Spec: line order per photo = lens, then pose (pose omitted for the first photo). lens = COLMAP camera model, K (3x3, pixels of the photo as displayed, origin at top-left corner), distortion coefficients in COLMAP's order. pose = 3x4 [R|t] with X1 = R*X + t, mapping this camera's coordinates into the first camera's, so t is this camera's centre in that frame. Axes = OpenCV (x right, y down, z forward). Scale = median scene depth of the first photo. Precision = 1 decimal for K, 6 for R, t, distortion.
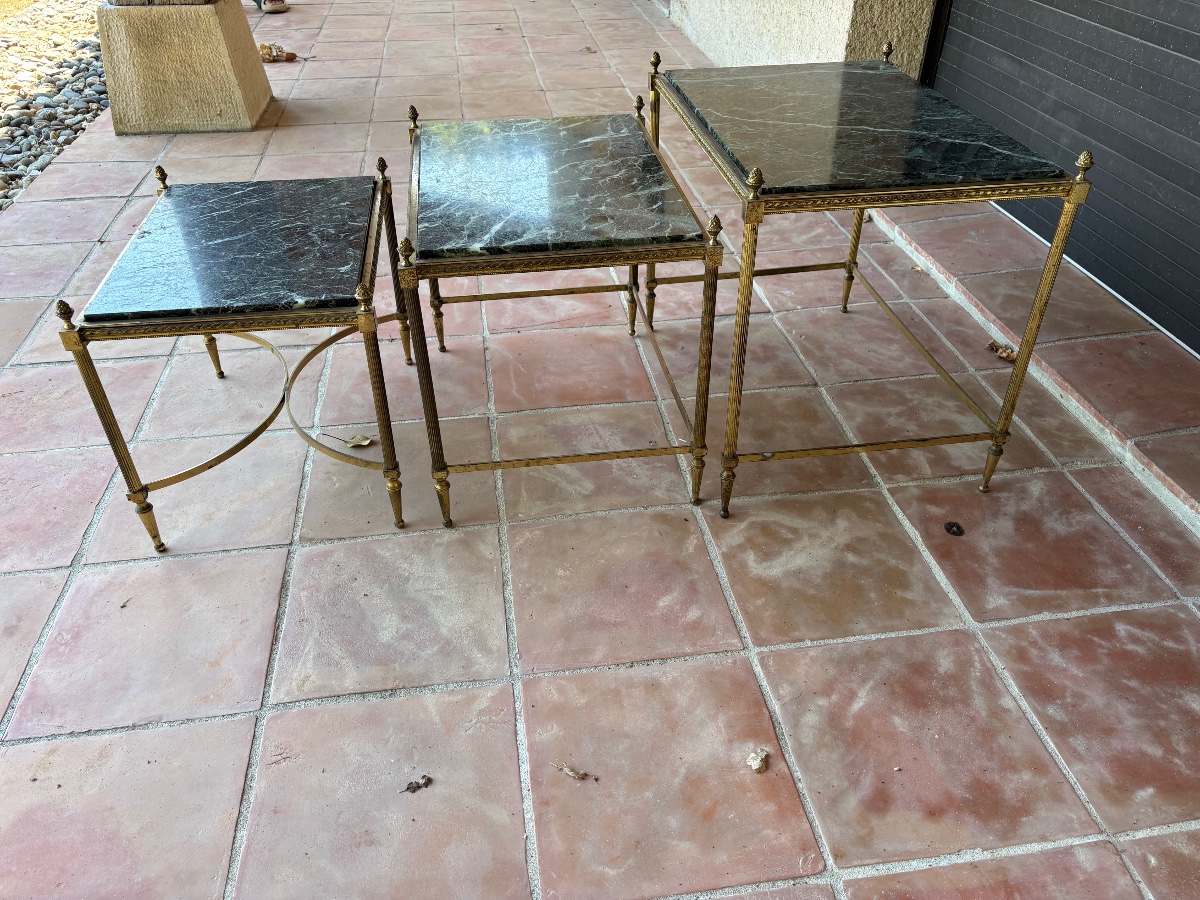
lens RADIAL K [[914.1, 0, 600.0], [0, 914.1, 450.0], [0, 0, 1]] dist [0.010830, -0.004190]
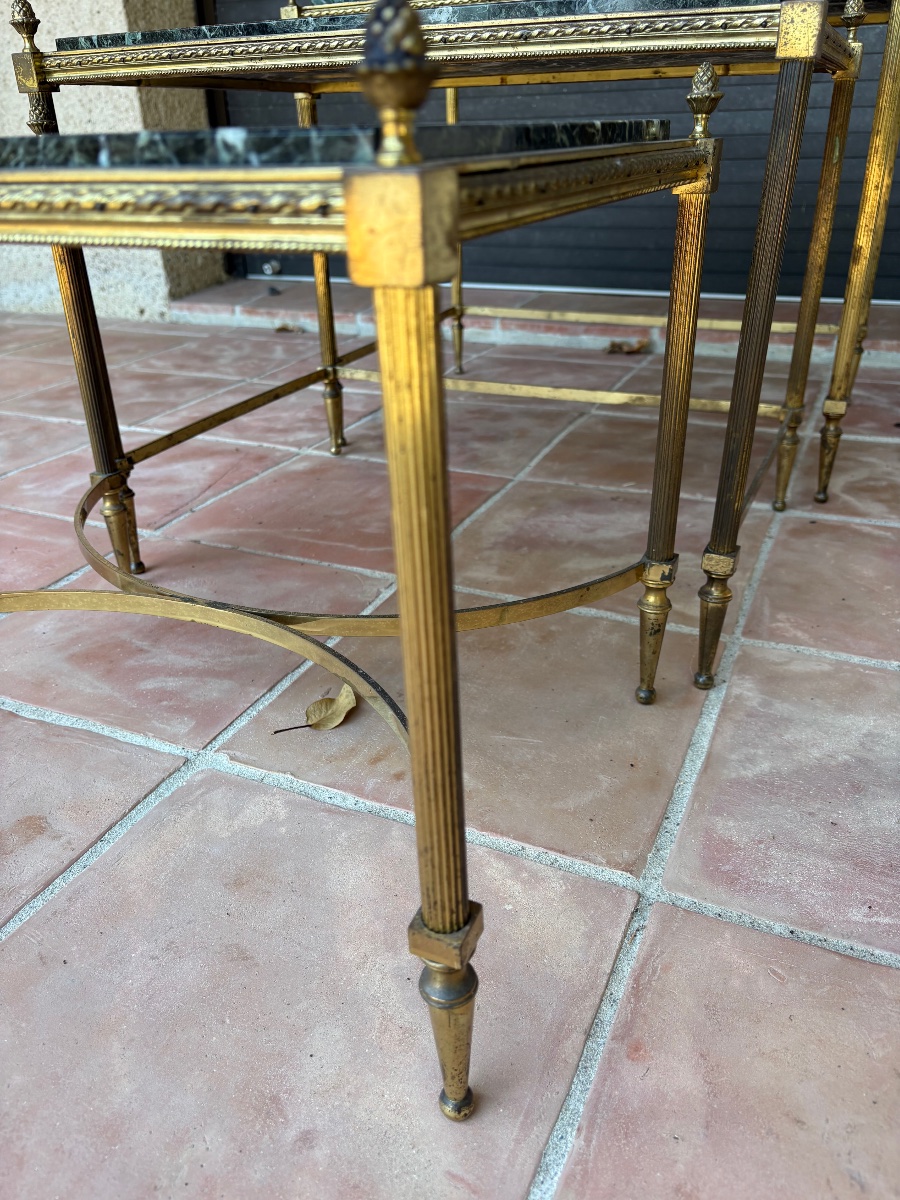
lens RADIAL K [[923.1, 0, 445.7], [0, 923.1, 602.8], [0, 0, 1]] dist [0.011979, -0.008458]
pose [[0.544910, -0.390707, 0.741904, -0.642093], [0.509913, 0.856800, 0.076696, -0.070512], [-0.665629, 0.336514, 0.666106, 0.802945]]
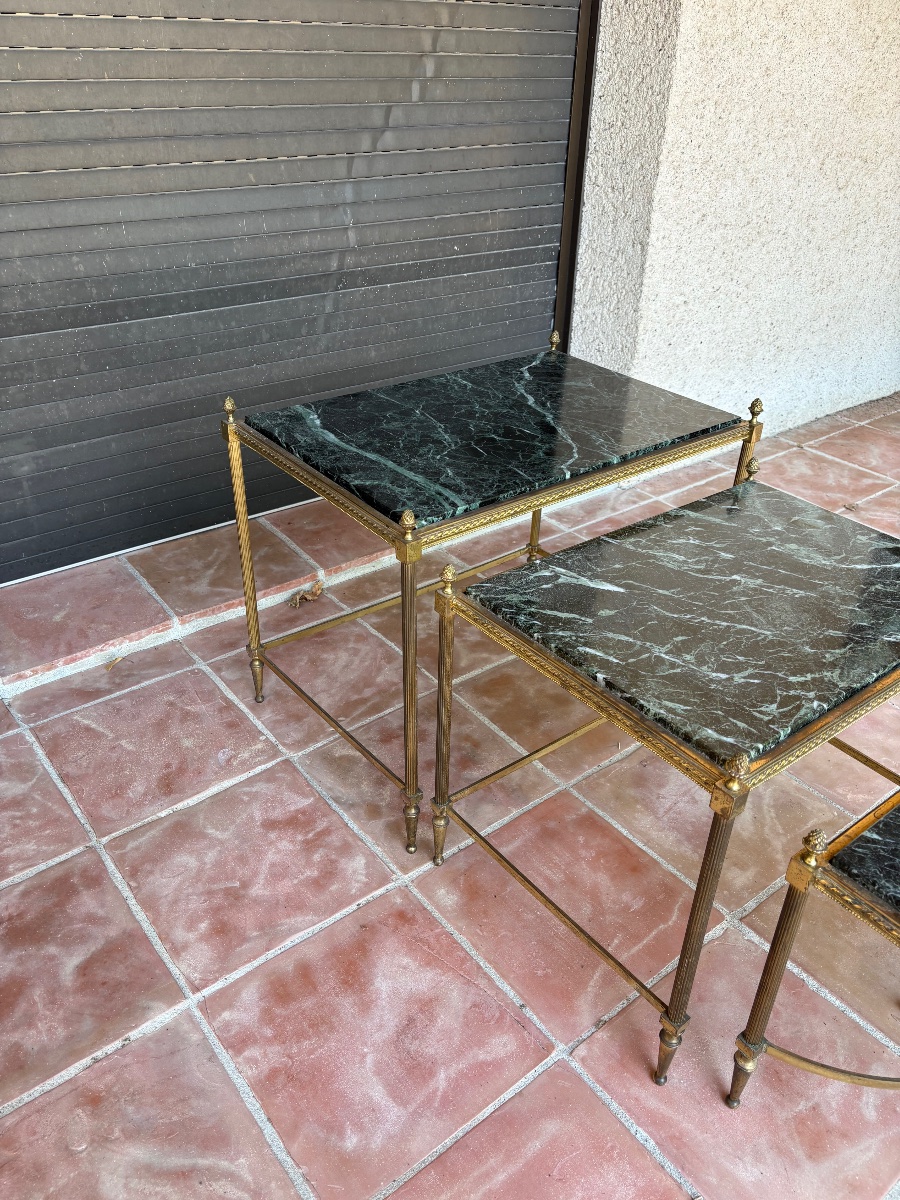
lens RADIAL K [[914.1, 0, 446.4], [0, 914.1, 599.1], [0, 0, 1]] dist [0.010830, -0.004190]
pose [[-0.492732, -0.465233, 0.735373, -0.538196], [0.486740, 0.553158, 0.676092, -0.993814], [-0.721318, 0.691067, -0.046111, 1.294703]]
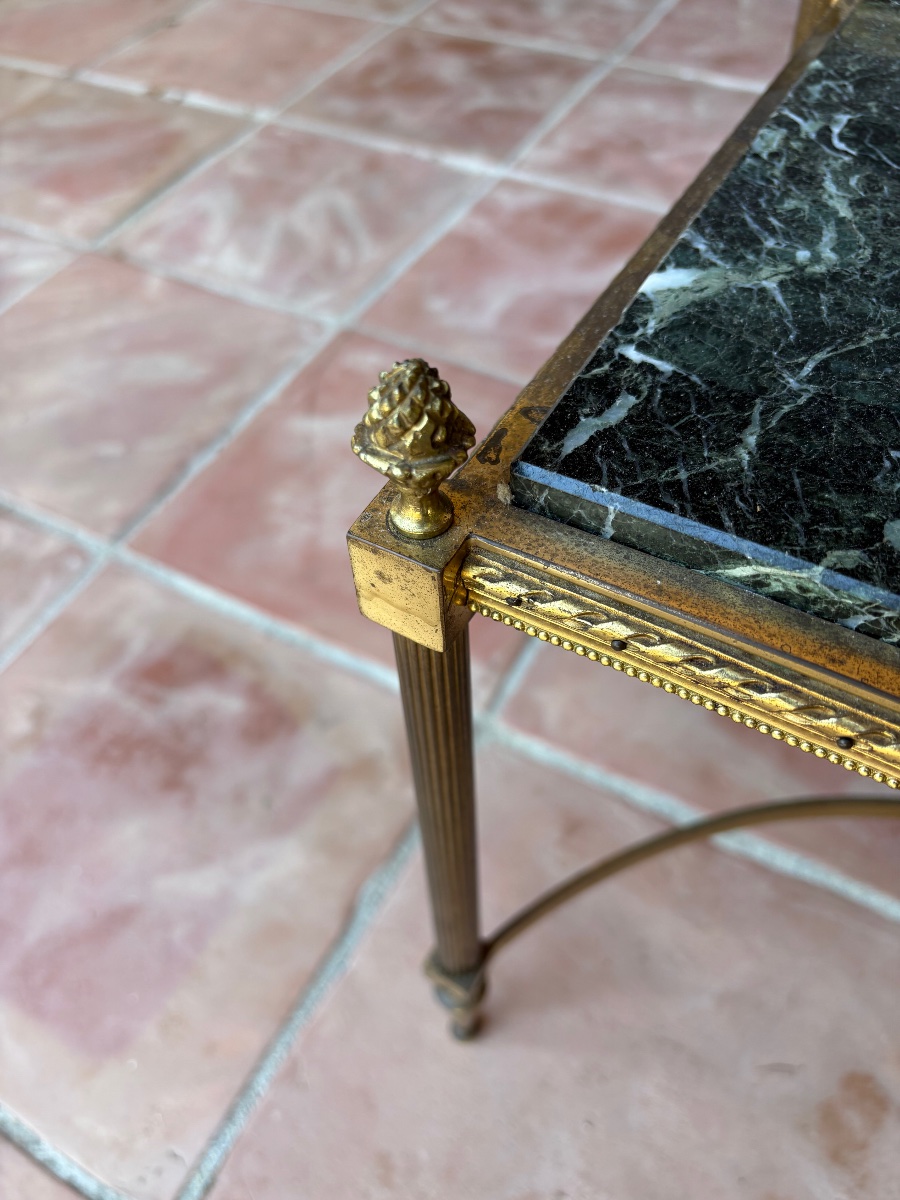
lens RADIAL K [[928.4, 0, 452.1], [0, 928.4, 620.2], [0, 0, 1]] dist [-0.013242, -0.001996]
pose [[0.609540, -0.639841, 0.468044, -0.604280], [0.492210, 0.768270, 0.409255, -0.390730], [-0.621442, -0.019081, 0.783228, 1.093419]]
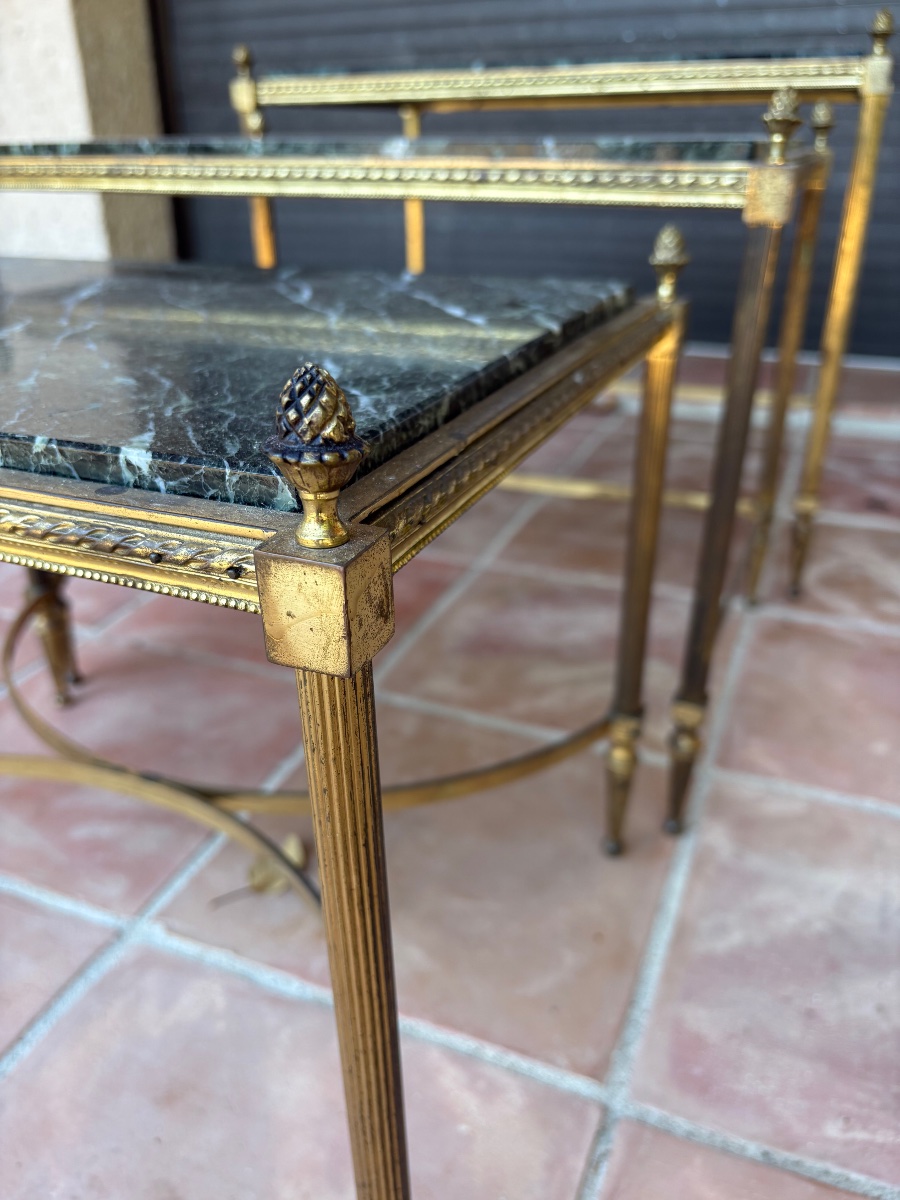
lens RADIAL K [[949.4, 0, 444.4], [0, 949.4, 600.0], [0, 0, 1]] dist [0.008015, -0.046254]
pose [[0.519894, -0.375326, 0.767359, -0.598793], [0.506333, 0.858889, 0.077049, -0.125226], [-0.687995, 0.348482, 0.636571, 0.787120]]
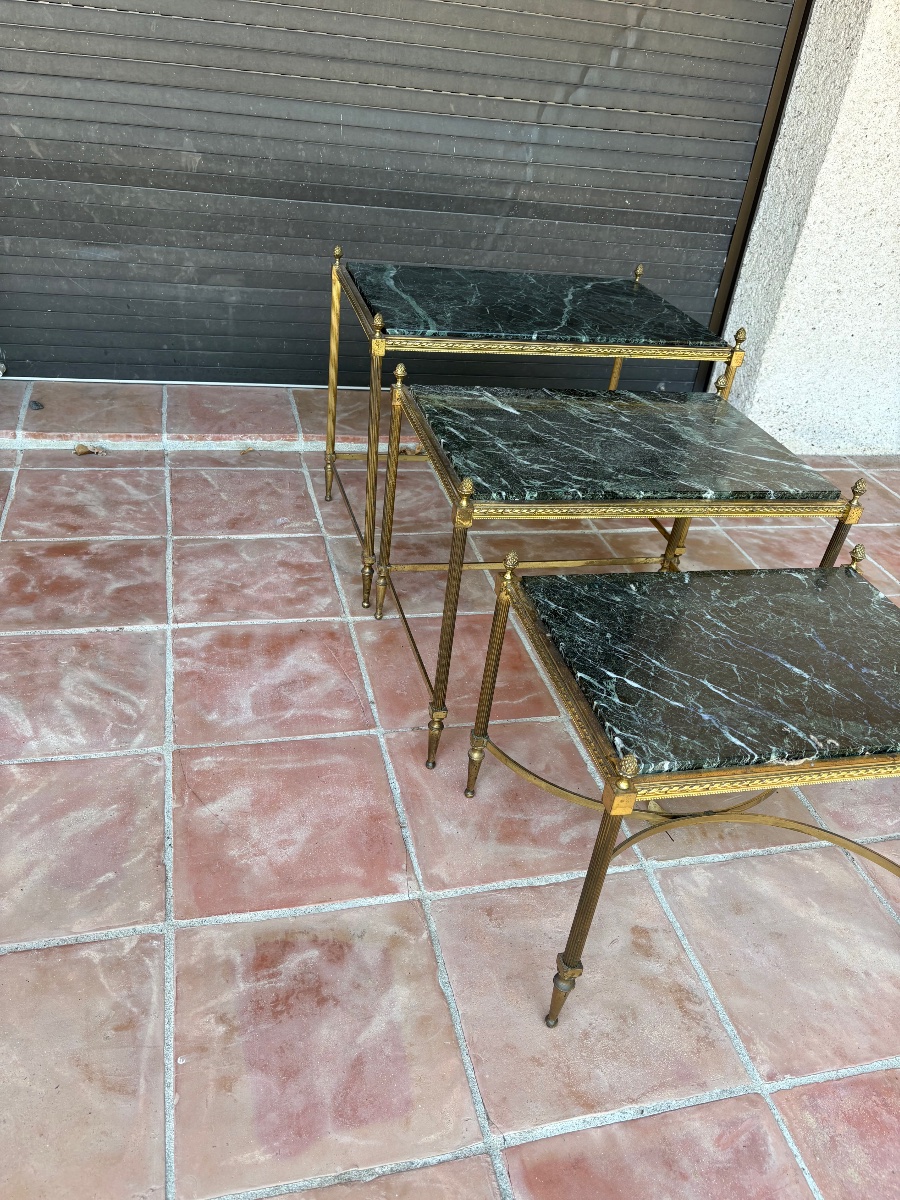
lens RADIAL K [[910.7, 0, 447.2], [0, 910.7, 604.3], [0, 0, 1]] dist [0.022830, -0.009475]
pose [[-0.096727, -0.550340, 0.829319, -1.002222], [0.486184, 0.700929, 0.521846, -0.814446], [-0.868486, 0.453678, 0.199768, 1.102722]]
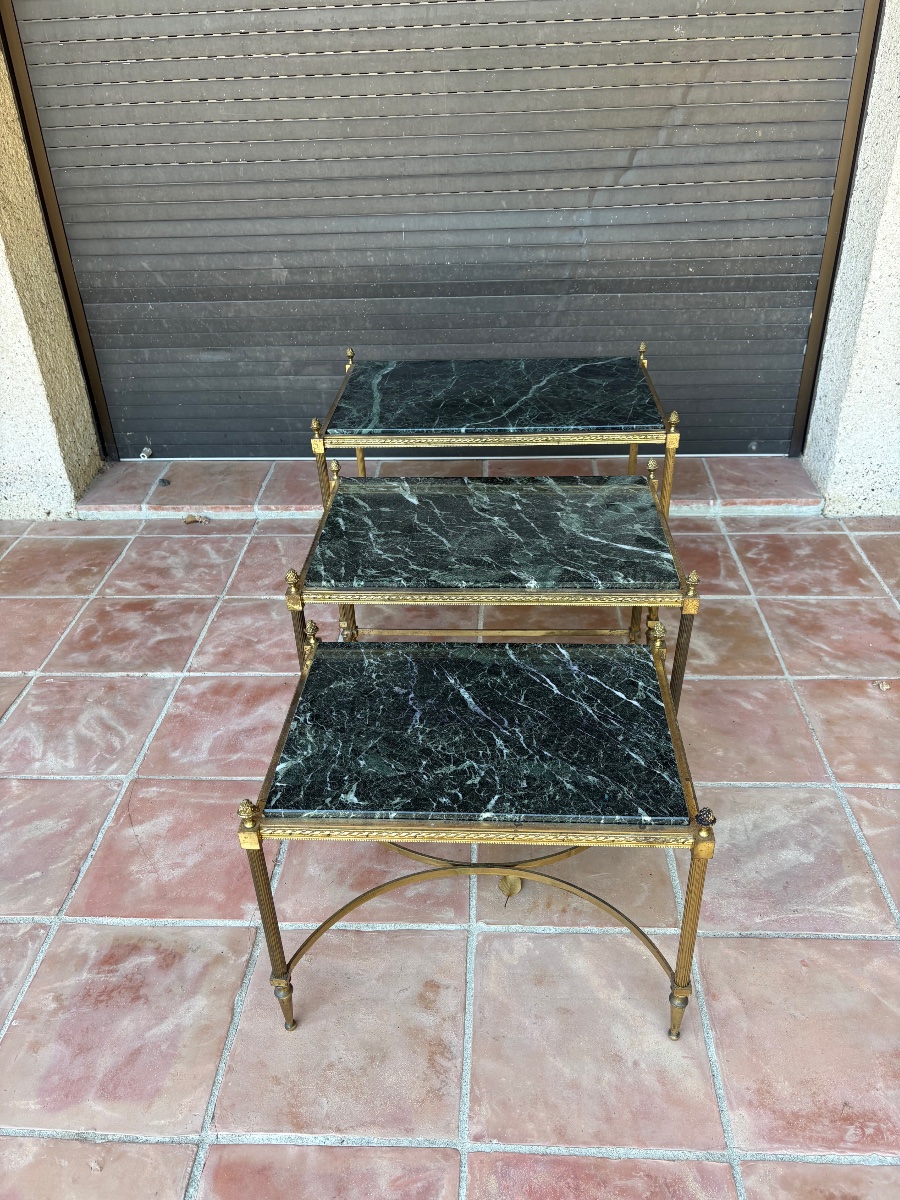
lens RADIAL K [[914.5, 0, 450.0], [0, 914.5, 600.0], [0, 0, 1]] dist [0.004577, 0.030569]
pose [[0.195713, -0.514957, 0.834575, -1.053481], [0.599042, 0.736577, 0.314011, -0.632872], [-0.776431, 0.438490, 0.452639, 0.634653]]
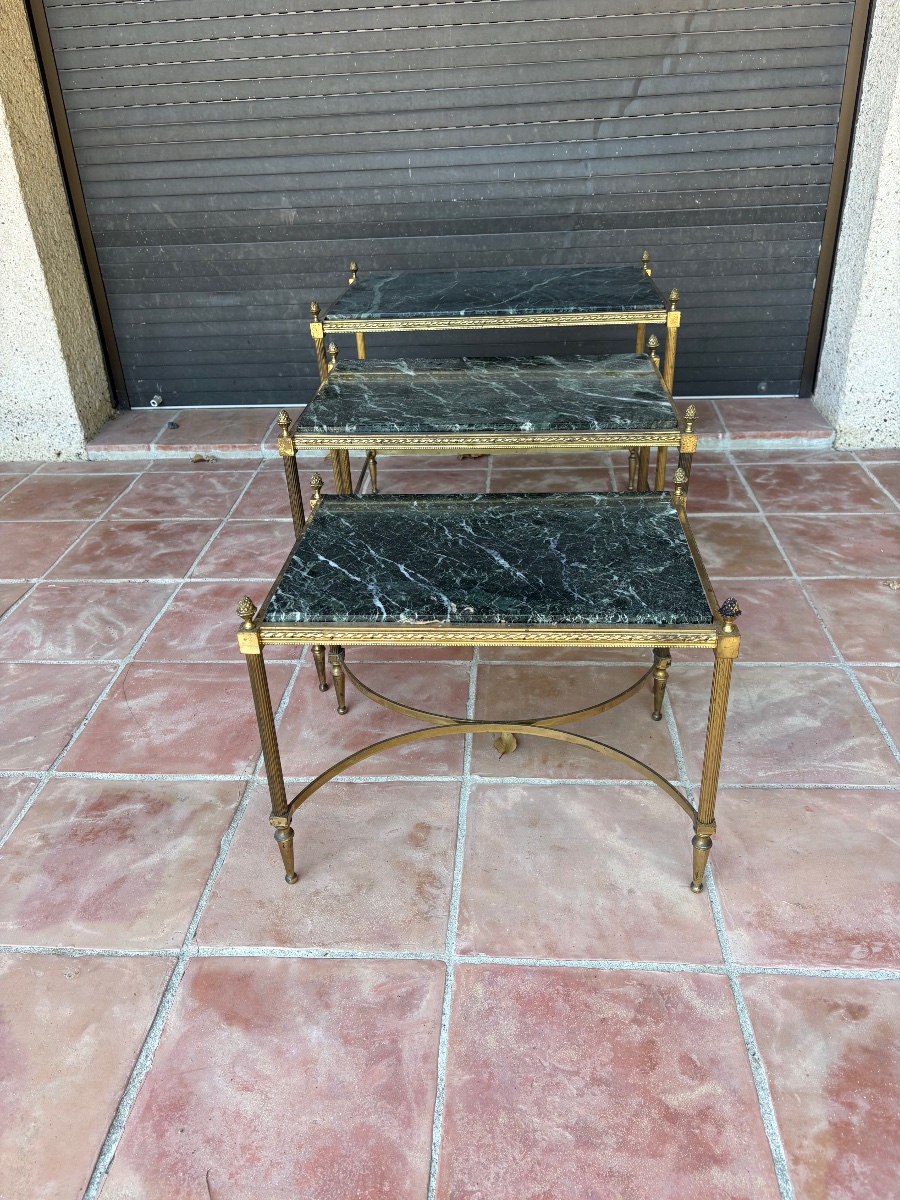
lens RADIAL K [[912.4, 0, 445.1], [0, 912.4, 606.7], [0, 0, 1]] dist [0.017168, -0.002356]
pose [[0.219449, -0.483456, 0.847415, -1.140582], [0.605736, 0.748414, 0.270112, -0.452548], [-0.764805, 0.454034, 0.457085, 0.714662]]
